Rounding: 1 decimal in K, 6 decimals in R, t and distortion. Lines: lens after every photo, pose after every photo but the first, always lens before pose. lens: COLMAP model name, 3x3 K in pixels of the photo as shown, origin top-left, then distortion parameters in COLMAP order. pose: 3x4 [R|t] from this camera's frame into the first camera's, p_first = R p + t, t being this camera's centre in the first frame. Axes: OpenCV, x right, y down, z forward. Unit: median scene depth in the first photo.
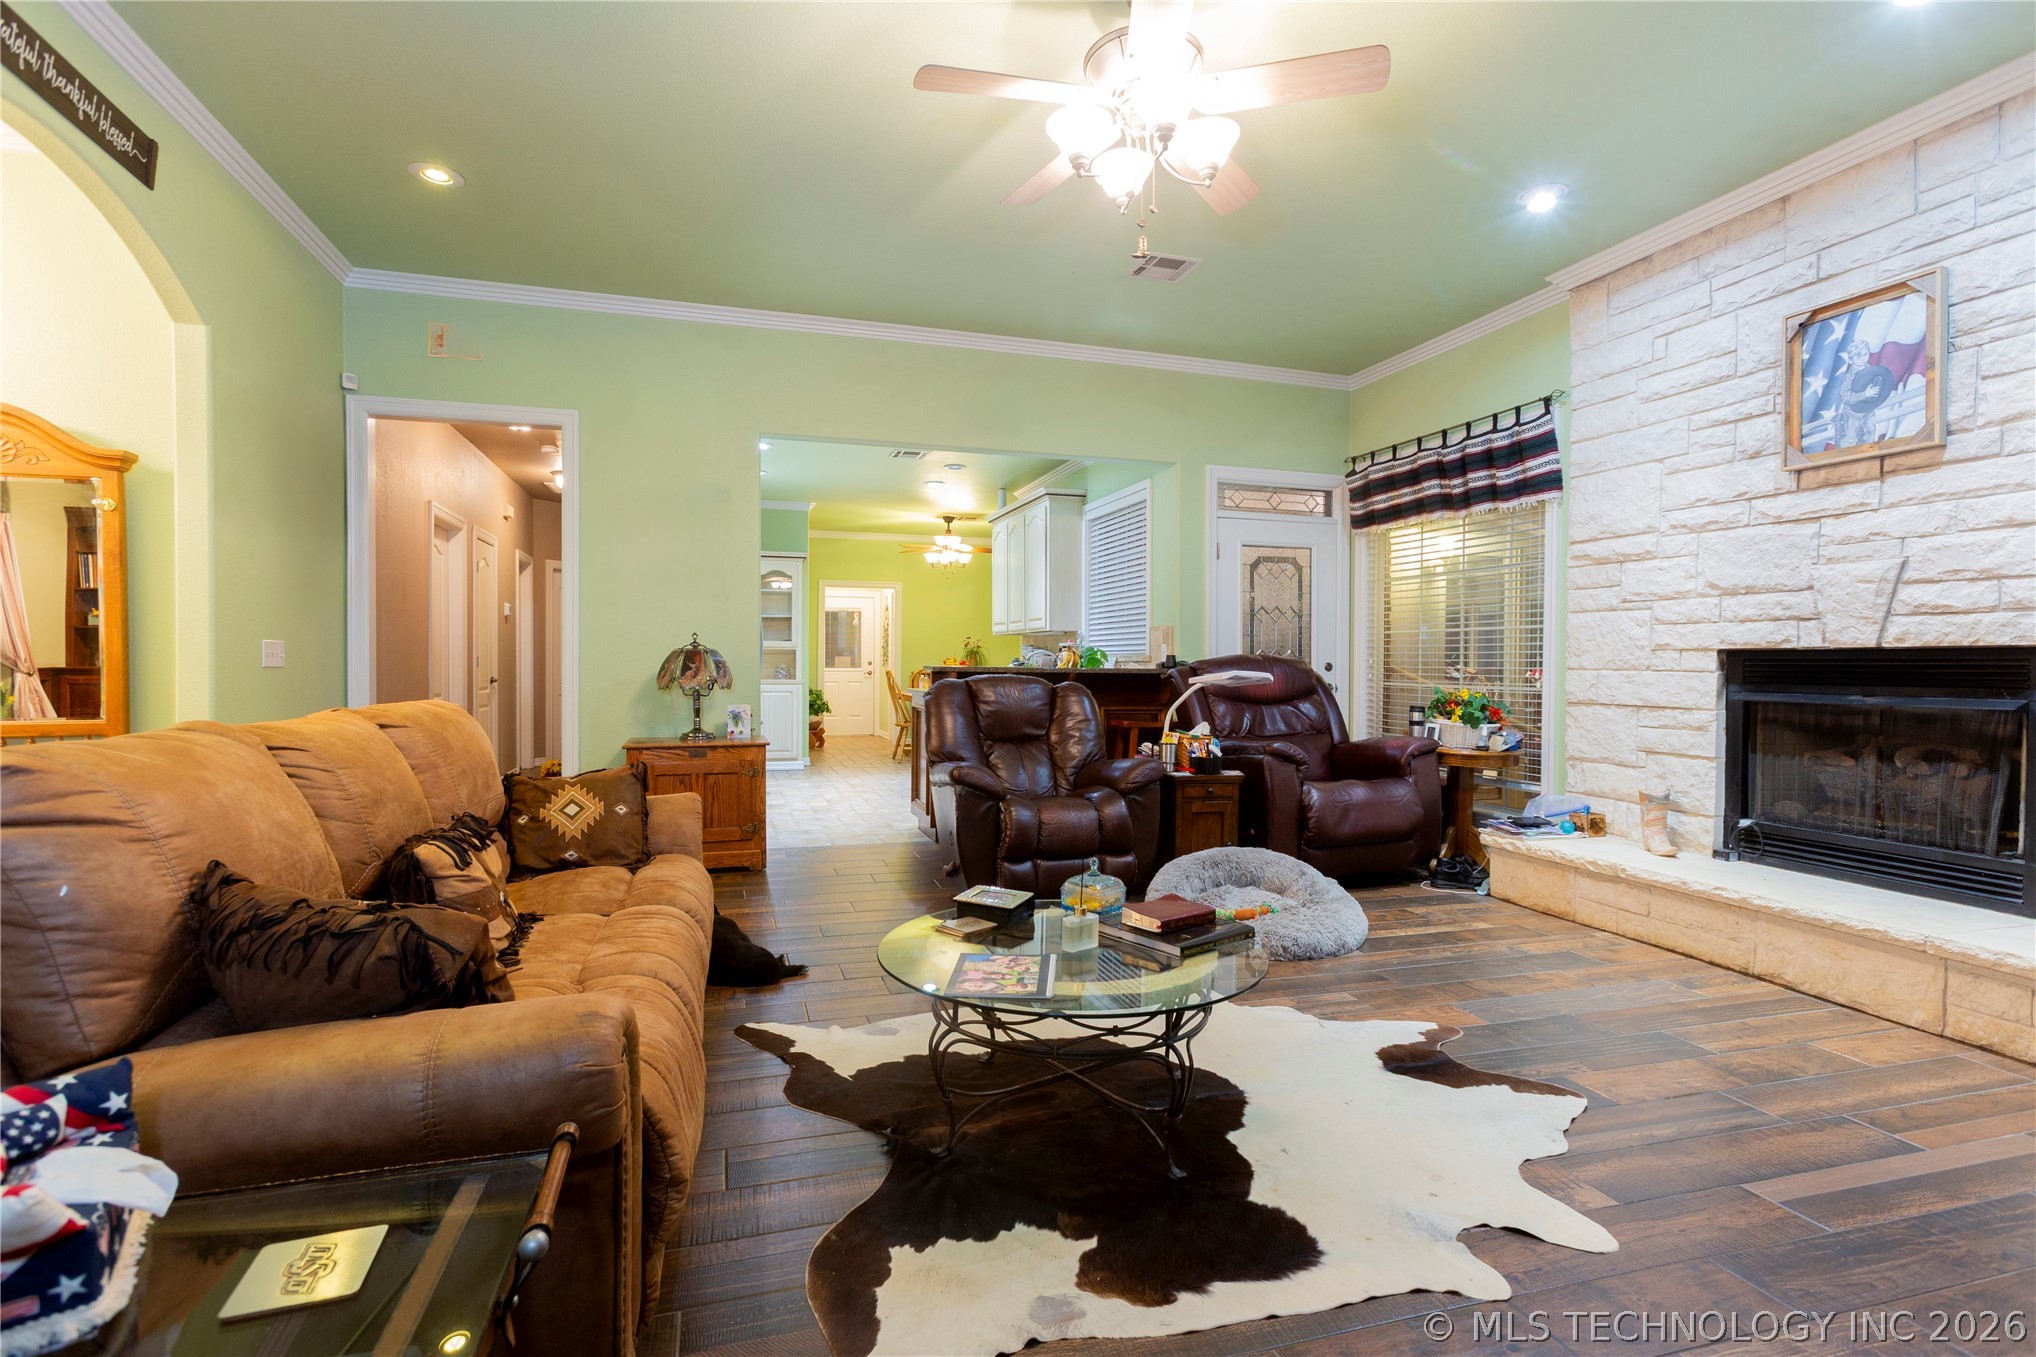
lens RADIAL K [[967.7, 0, 1012.1], [0, 967.7, 673.5], [0, 0, 1]] dist [0.001113, 0.001484]
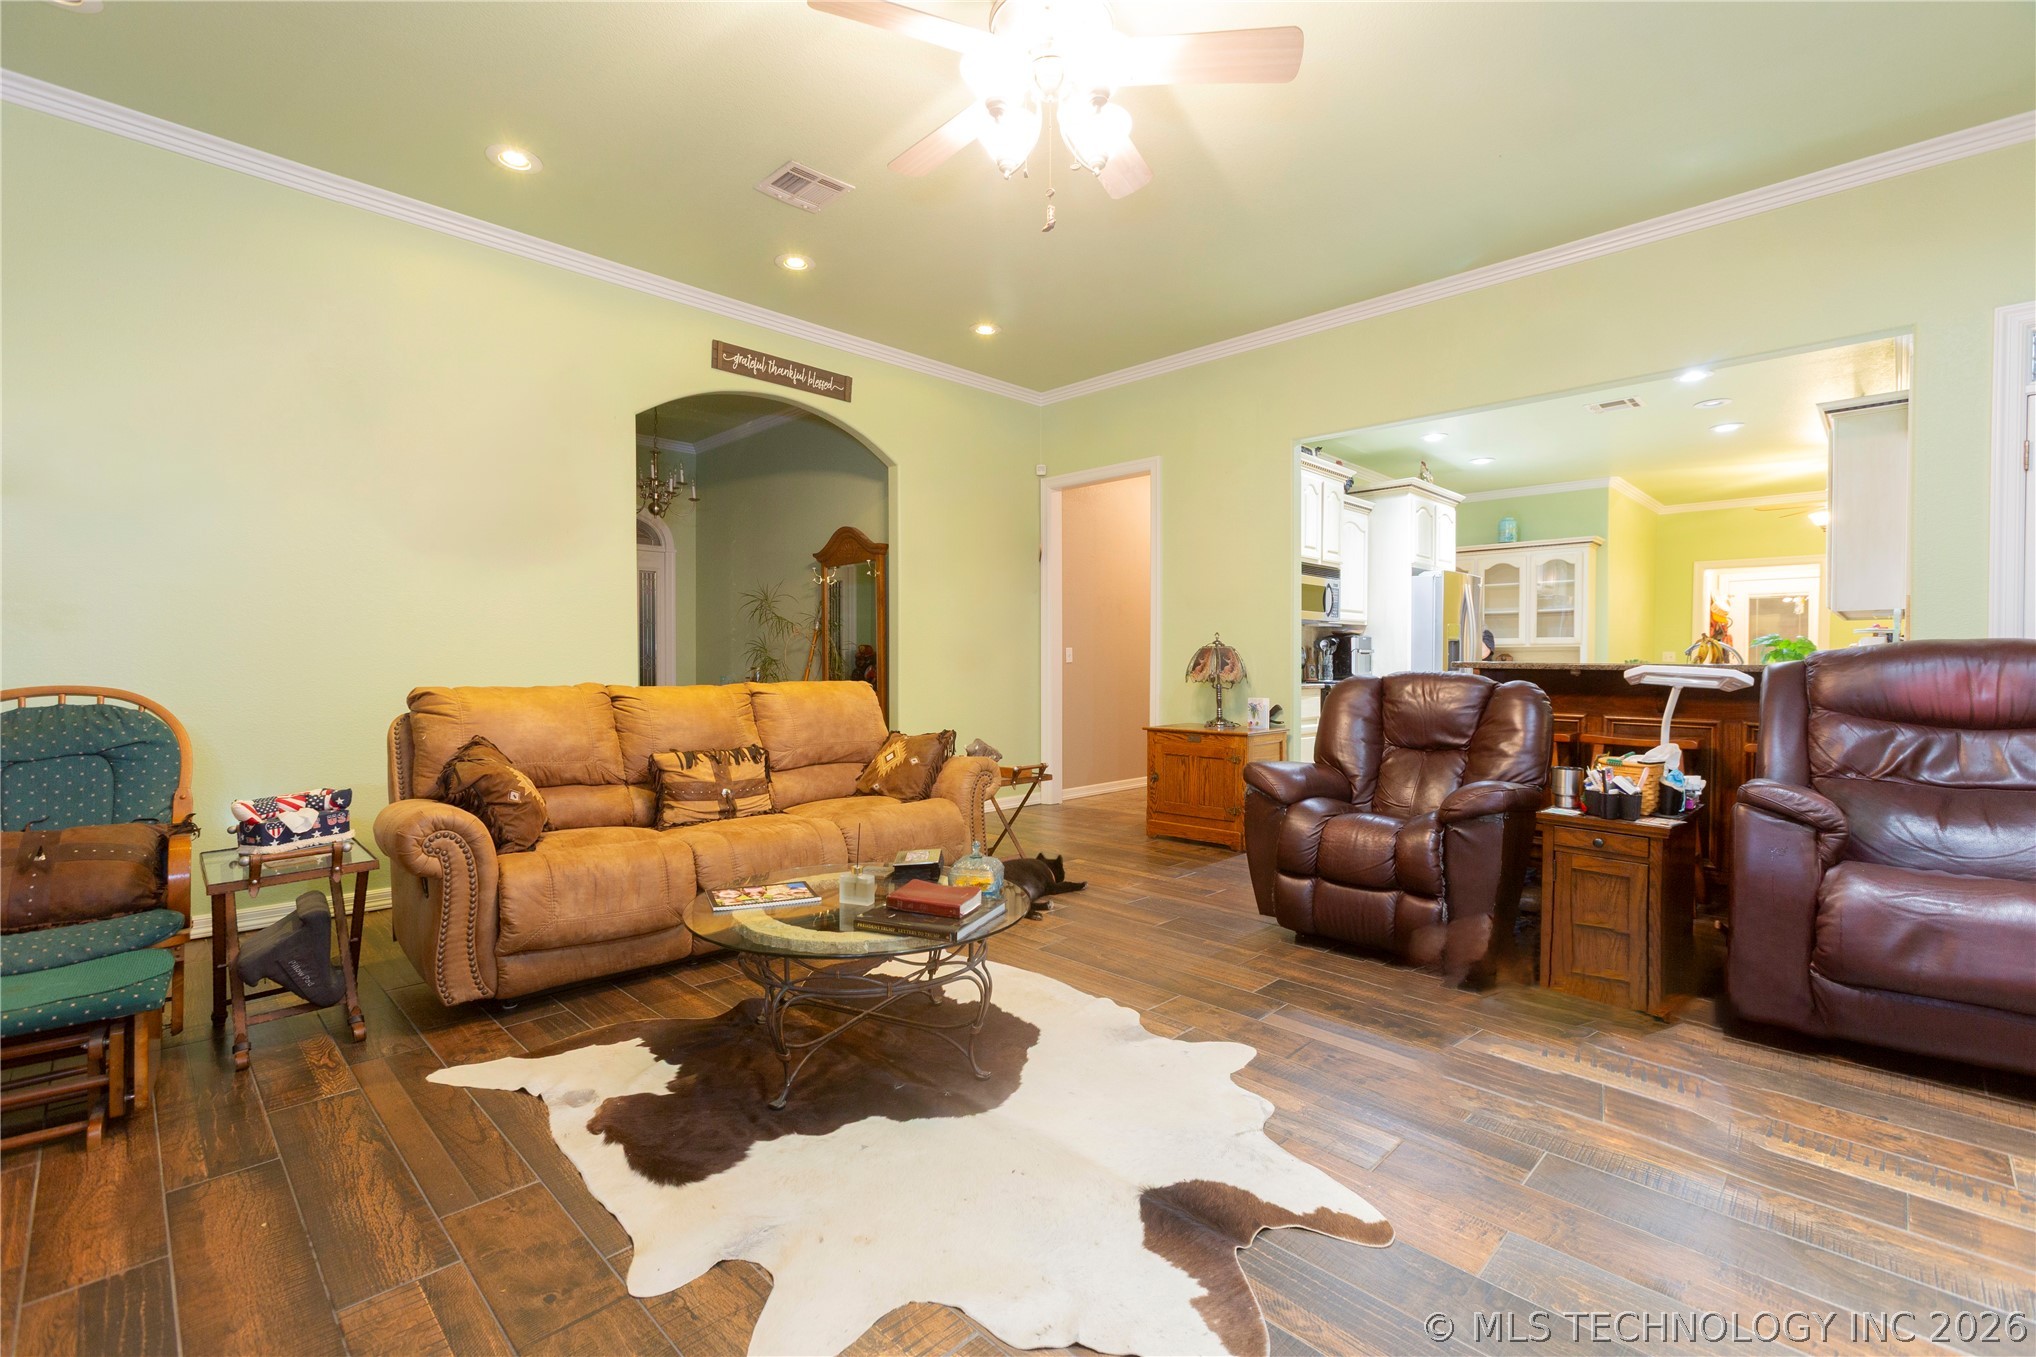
lens RADIAL K [[899.0, 0, 1010.4], [0, 899.0, 673.0], [0, 0, 1]] dist [-0.001108, 0.000144]
pose [[0.473467, 0.007382, -0.880780, 0.623097], [-0.008565, 0.999956, 0.003777, 0.004476], [0.880770, 0.005755, 0.473510, 0.378660]]
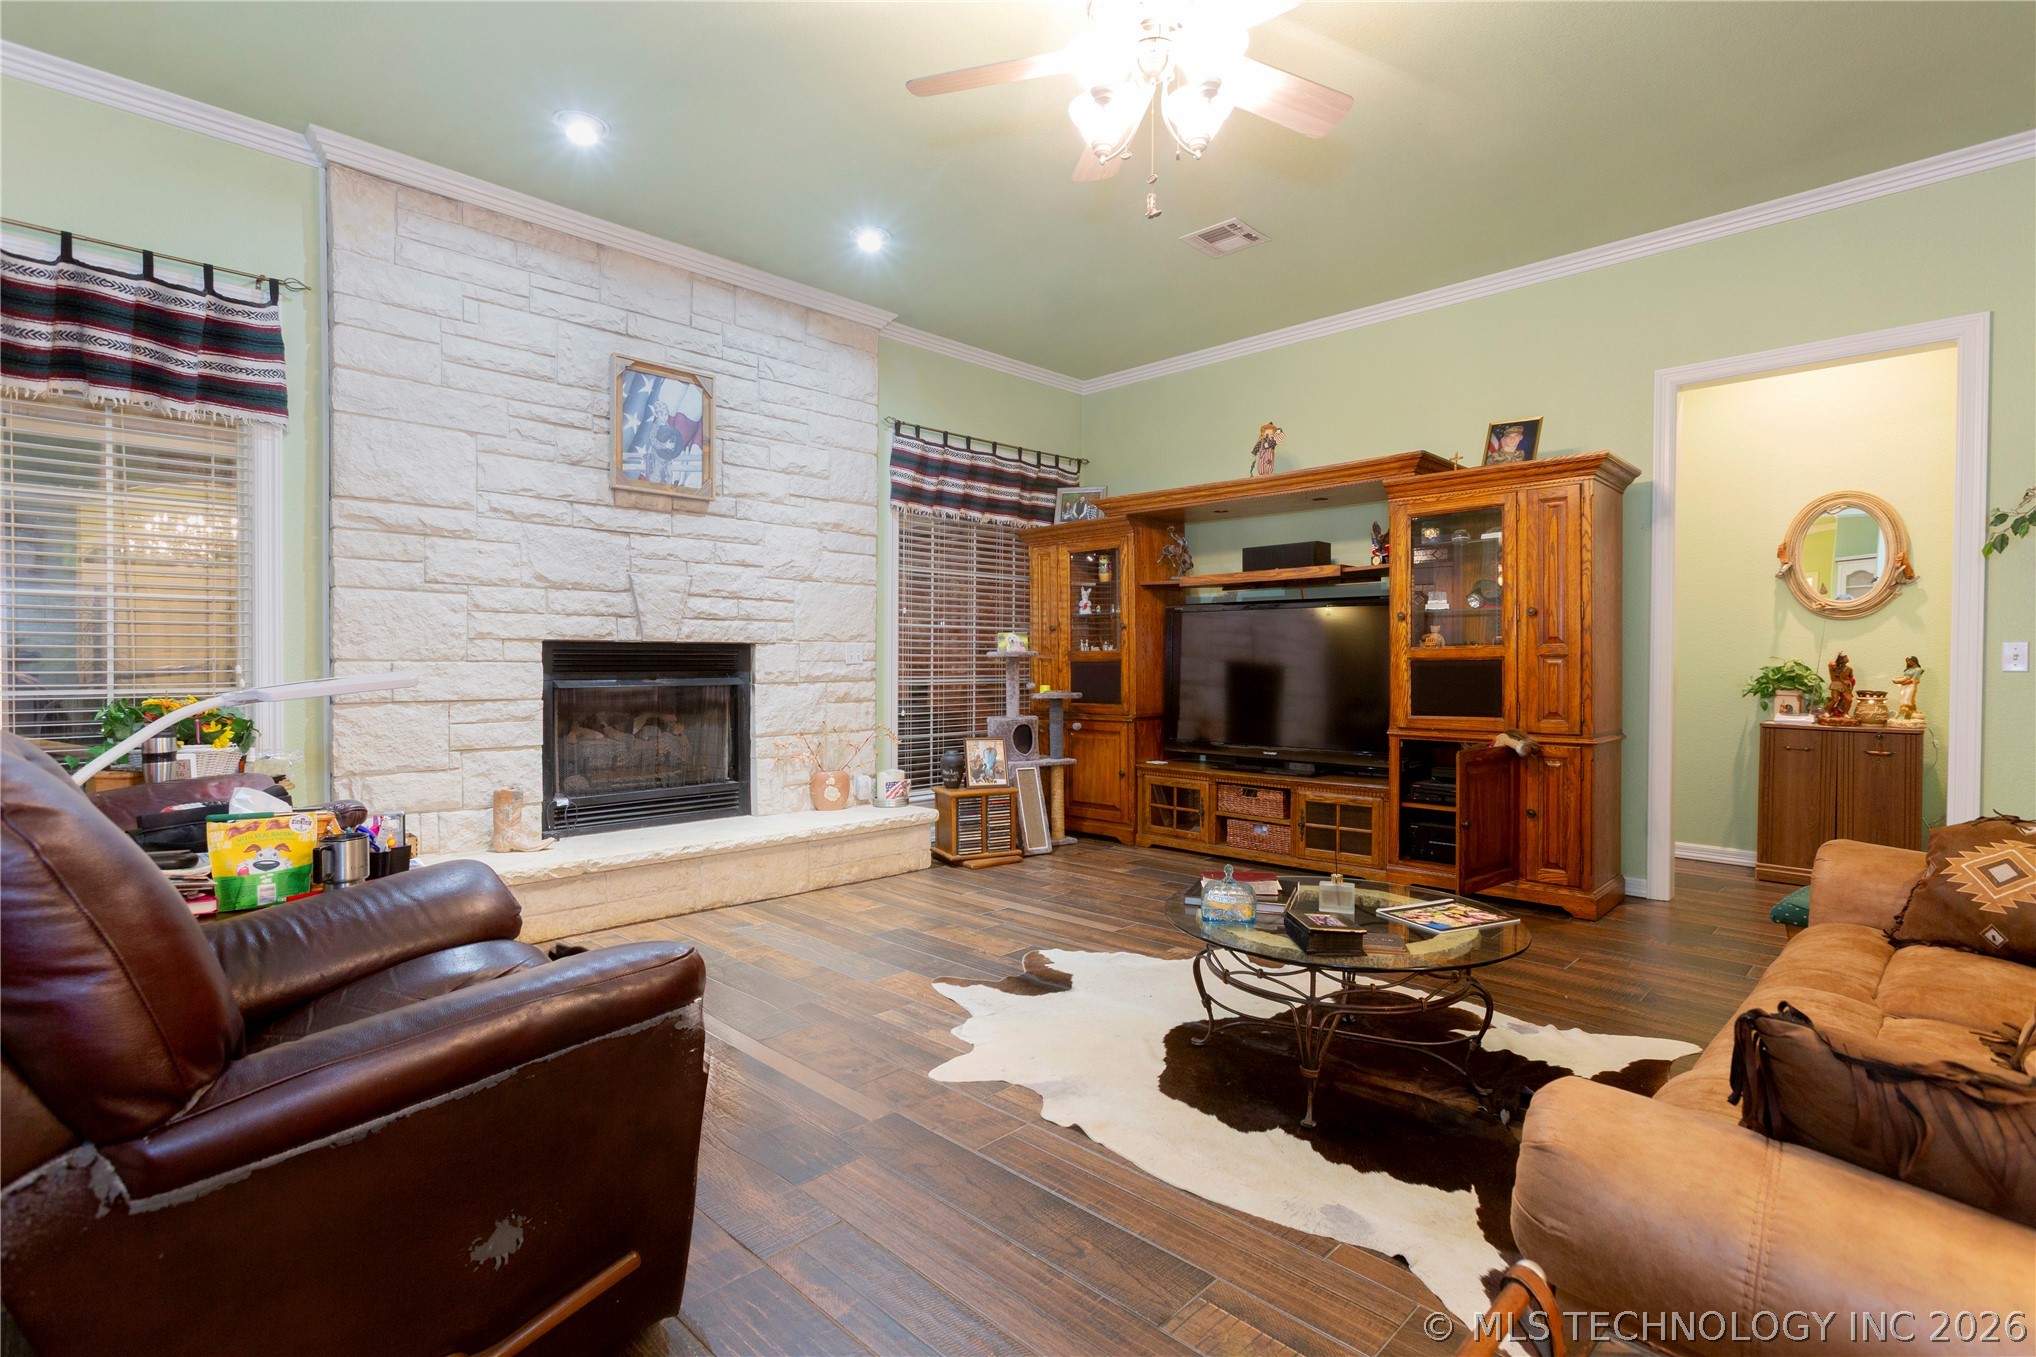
lens RADIAL K [[967.7, 0, 1012.1], [0, 967.7, 673.5], [0, 0, 1]] dist [0.001113, 0.001484]
pose [[-0.474793, -0.022560, 0.879808, -0.425819], [0.002709, 0.999629, 0.027095, -0.016092], [-0.880093, 0.015248, -0.474556, 1.075593]]
